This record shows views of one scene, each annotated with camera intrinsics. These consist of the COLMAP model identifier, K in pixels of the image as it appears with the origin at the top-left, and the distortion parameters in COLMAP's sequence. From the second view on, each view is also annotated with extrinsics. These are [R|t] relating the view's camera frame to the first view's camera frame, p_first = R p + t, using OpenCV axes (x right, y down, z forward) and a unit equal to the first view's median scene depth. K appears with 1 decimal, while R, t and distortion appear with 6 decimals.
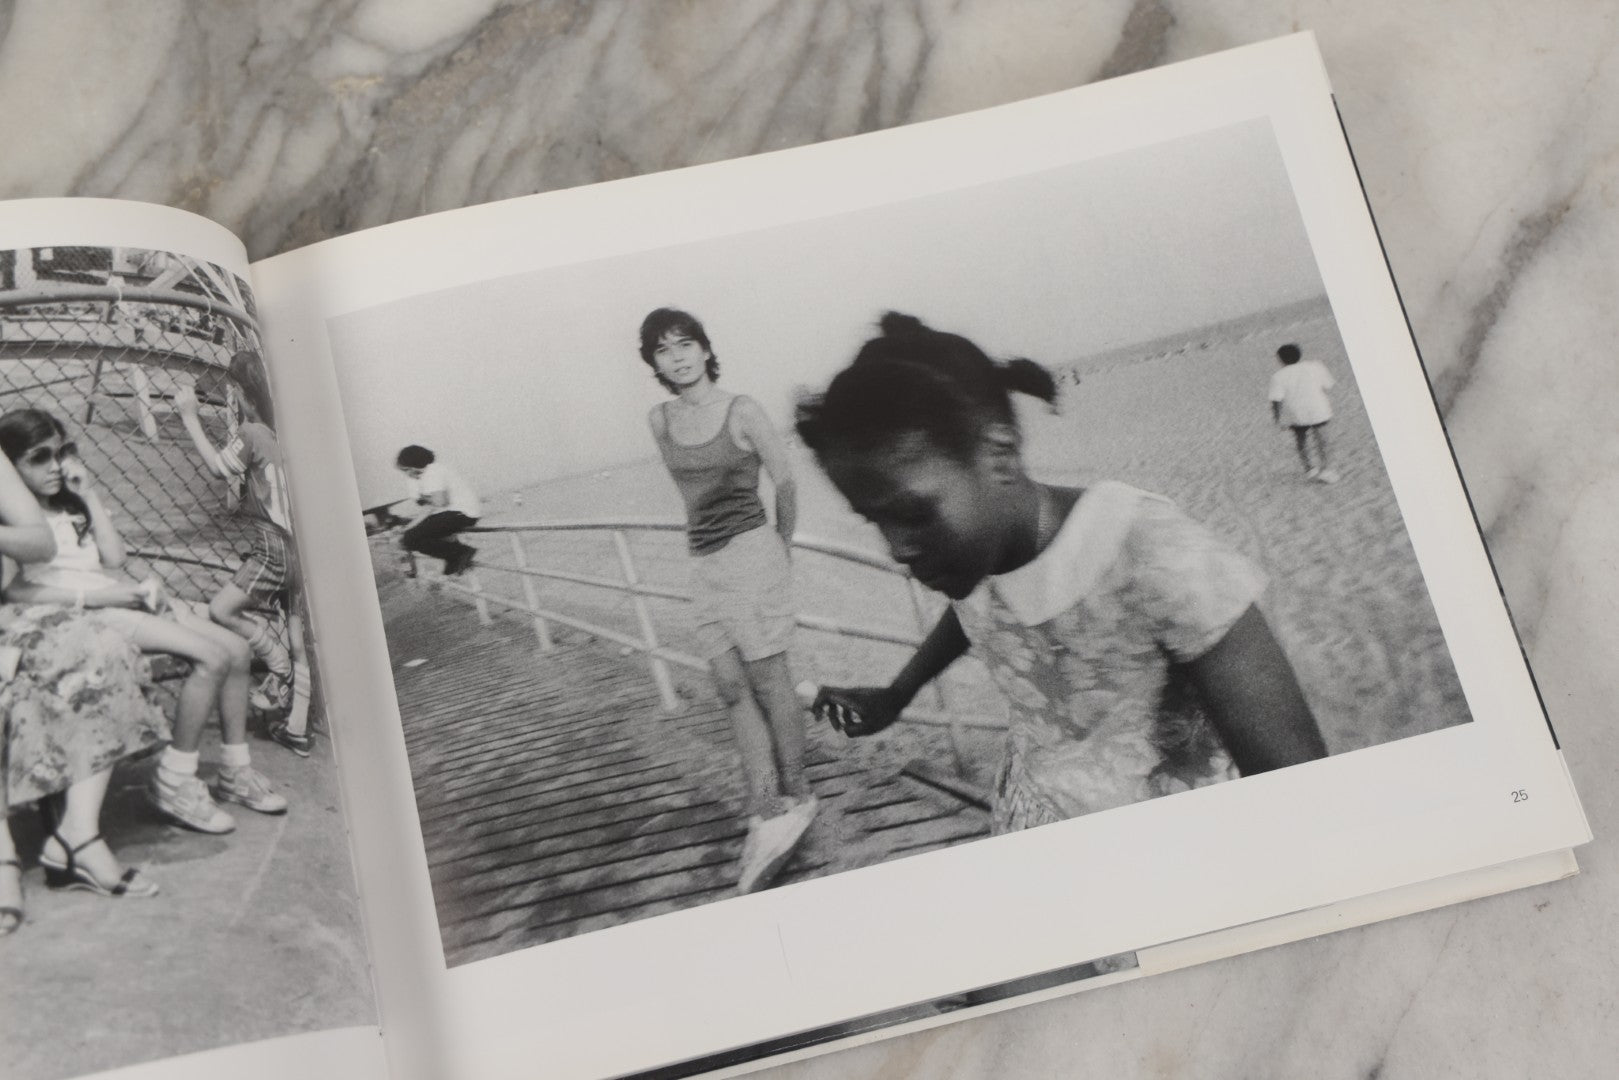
lens RADIAL K [[1751.2, 0, 823.9], [0, 1751.2, 605.0], [0, 0, 1]] dist [0.020624, 0.097318]
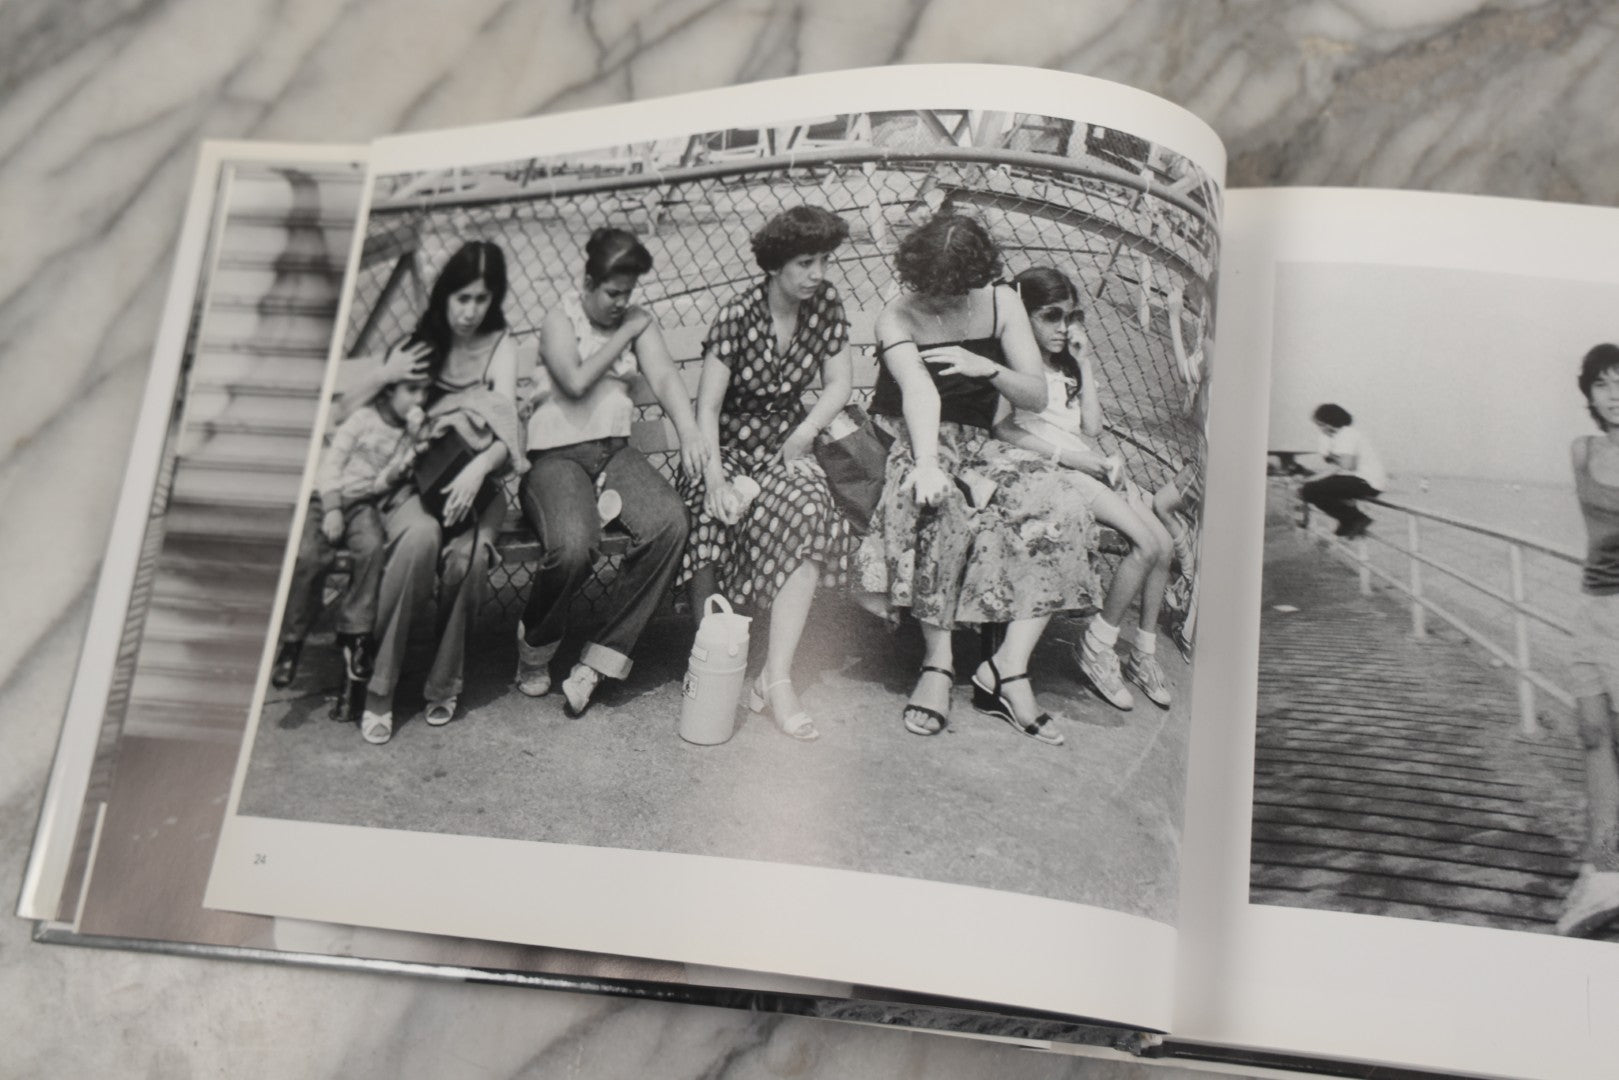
lens RADIAL K [[1751.2, 0, 823.9], [0, 1751.2, 605.0], [0, 0, 1]] dist [0.020624, 0.097318]
pose [[0.938552, 0.312805, -0.145856, -0.331727], [-0.312932, 0.949505, 0.022671, 0.090822], [0.145583, 0.024365, 0.989046, -0.049707]]
